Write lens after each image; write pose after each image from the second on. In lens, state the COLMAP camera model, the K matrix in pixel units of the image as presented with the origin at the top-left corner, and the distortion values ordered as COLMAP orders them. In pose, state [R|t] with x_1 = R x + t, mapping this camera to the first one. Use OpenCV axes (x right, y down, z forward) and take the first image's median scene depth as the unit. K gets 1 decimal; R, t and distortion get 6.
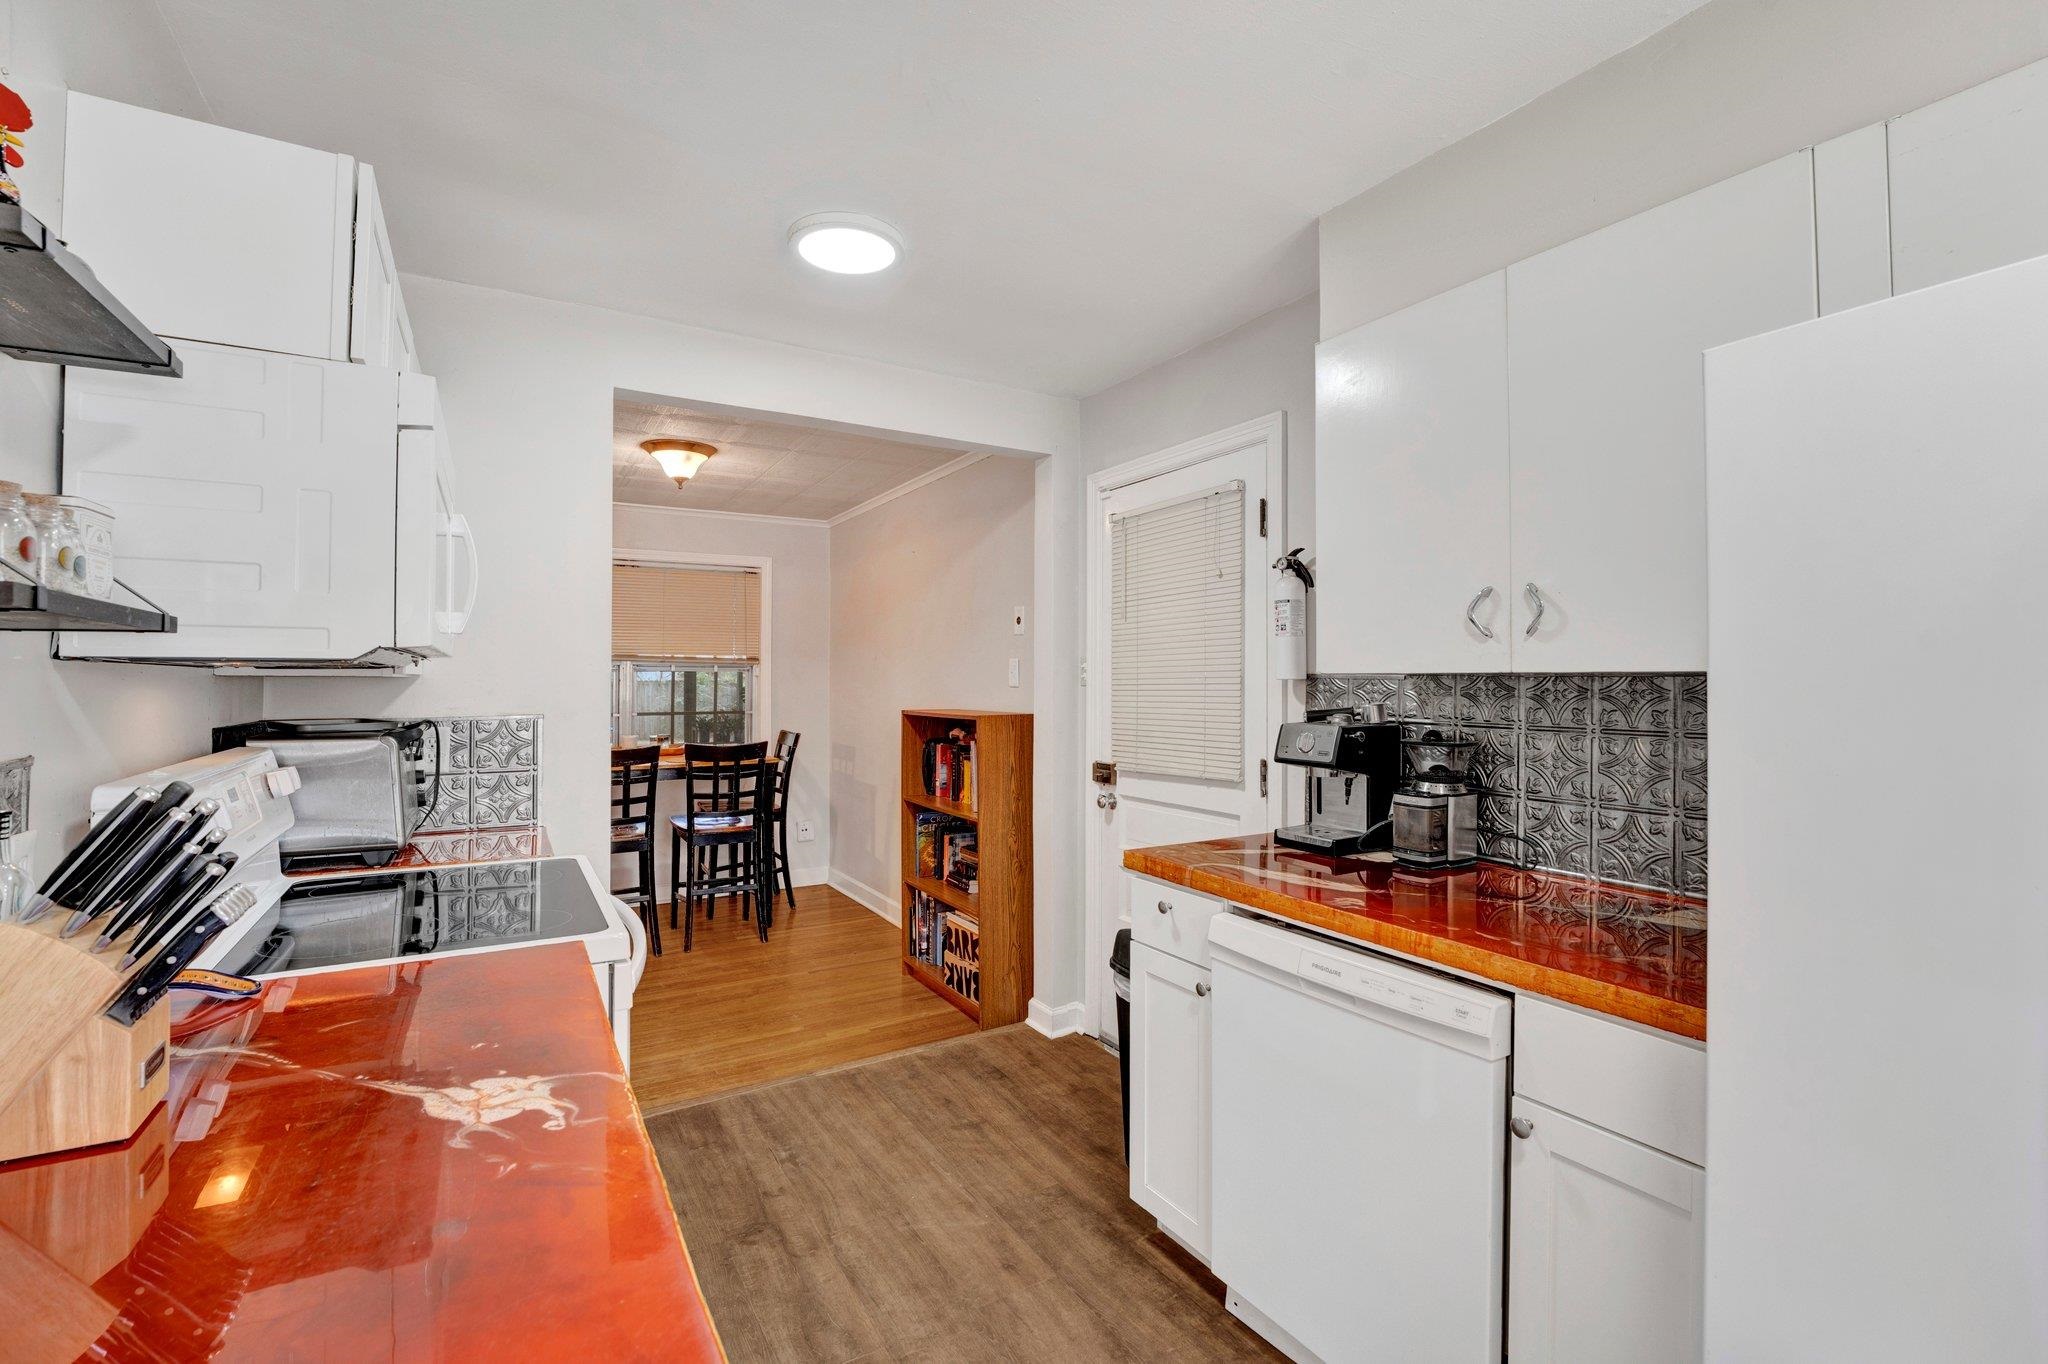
lens RADIAL K [[879.0, 0, 1023.6], [0, 879.0, 672.4], [0, 0, 1]] dist [-0.021570, -0.000214]
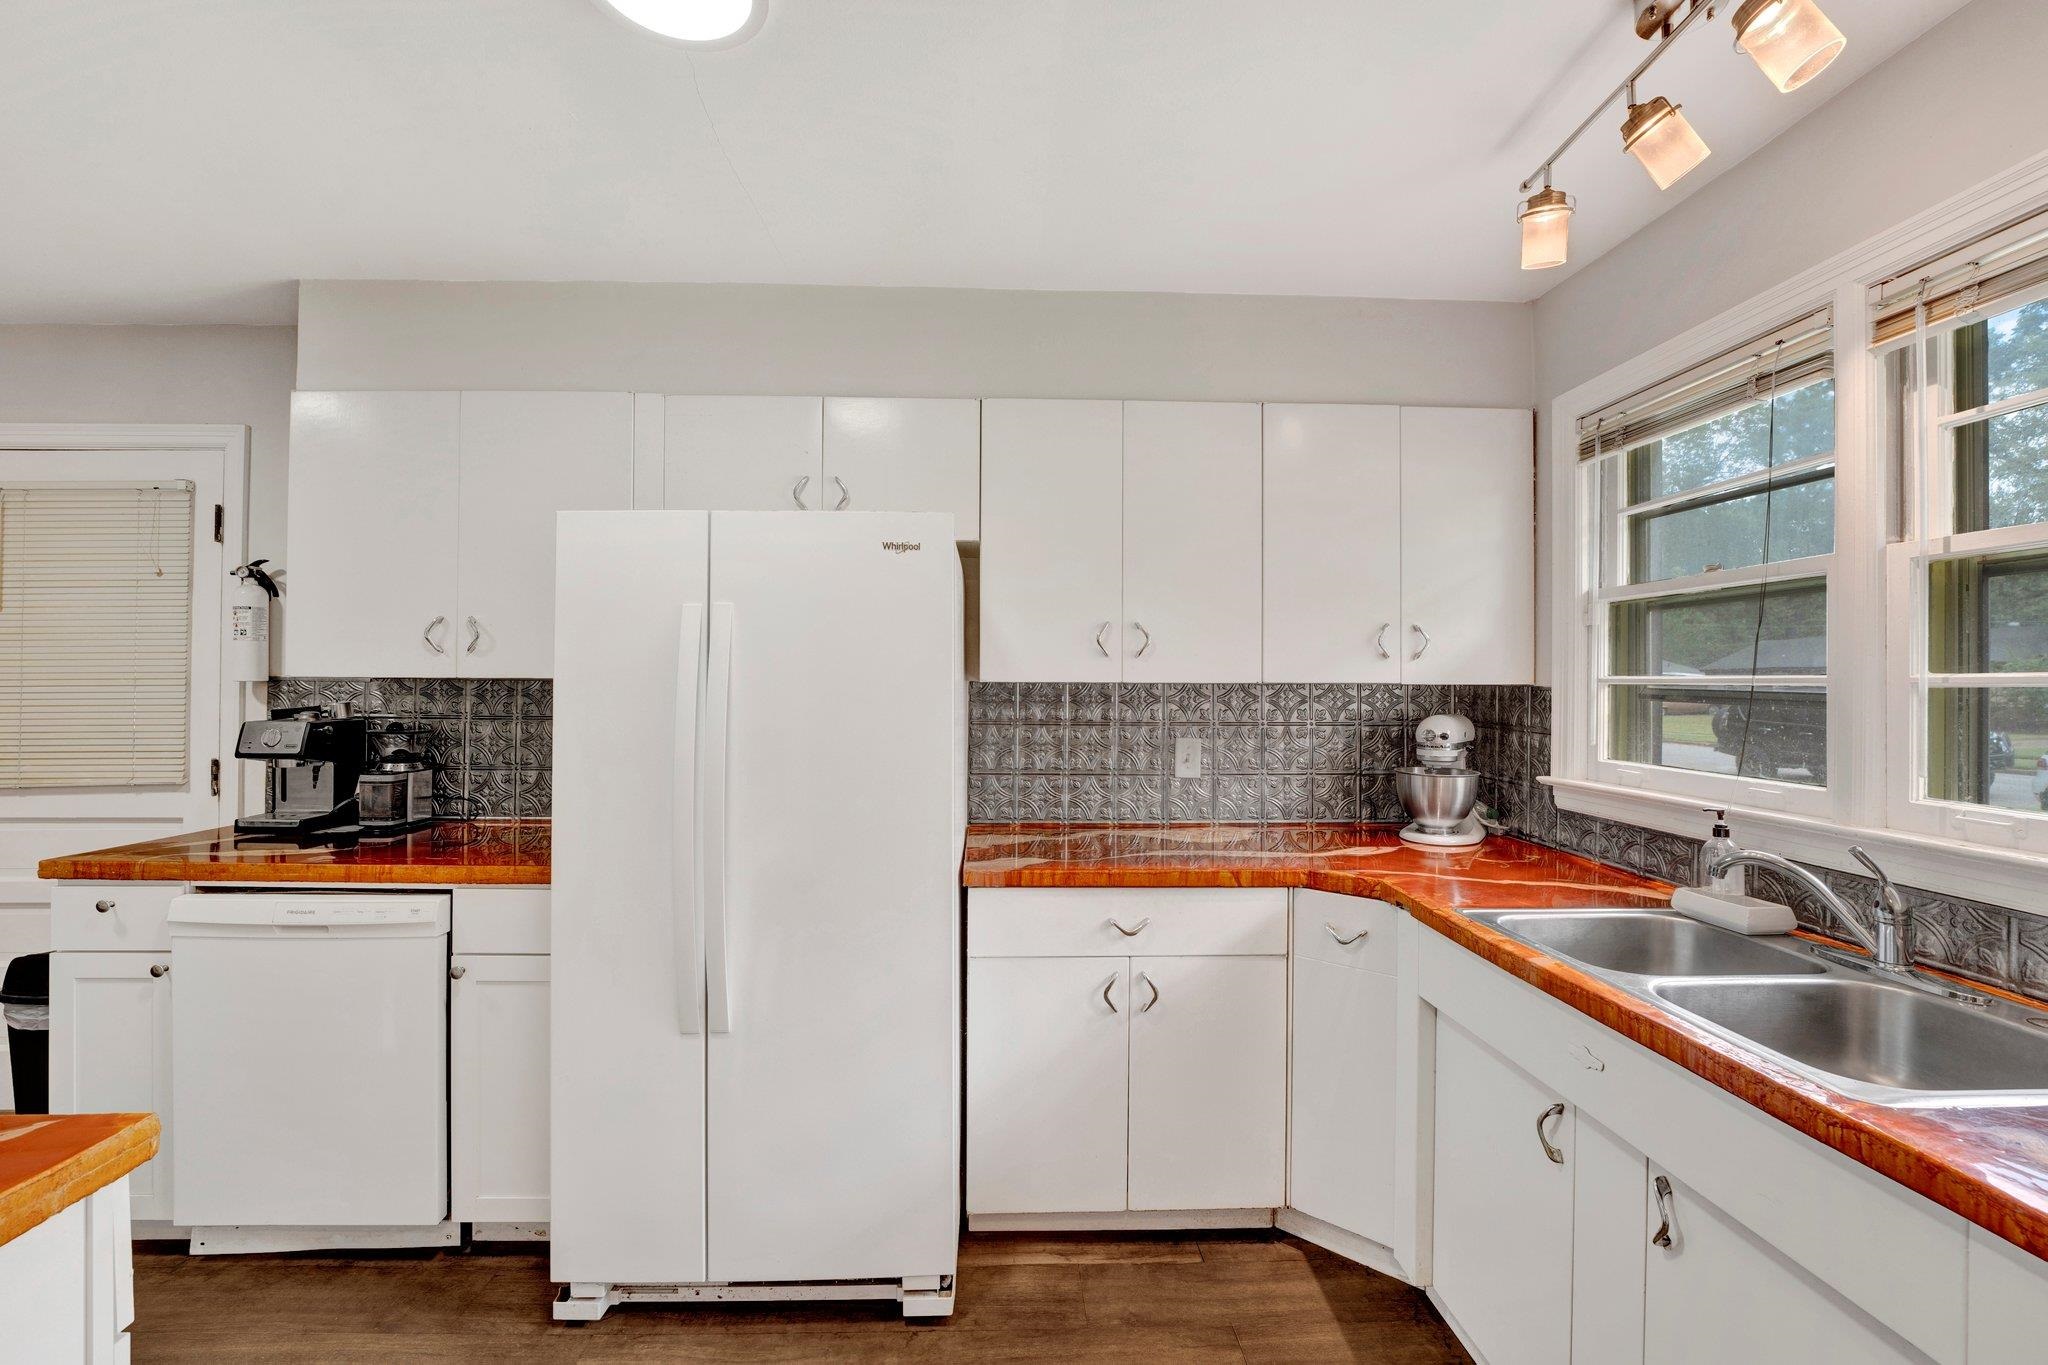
lens RADIAL K [[879.0, 0, 1023.6], [0, 879.0, 672.9], [0, 0, 1]] dist [-0.021570, -0.000214]
pose [[0.488742, 0.011698, 0.872350, -0.187732], [-0.011428, 0.999910, -0.007006, -0.006879], [-0.872354, -0.006545, 0.488831, -0.411203]]
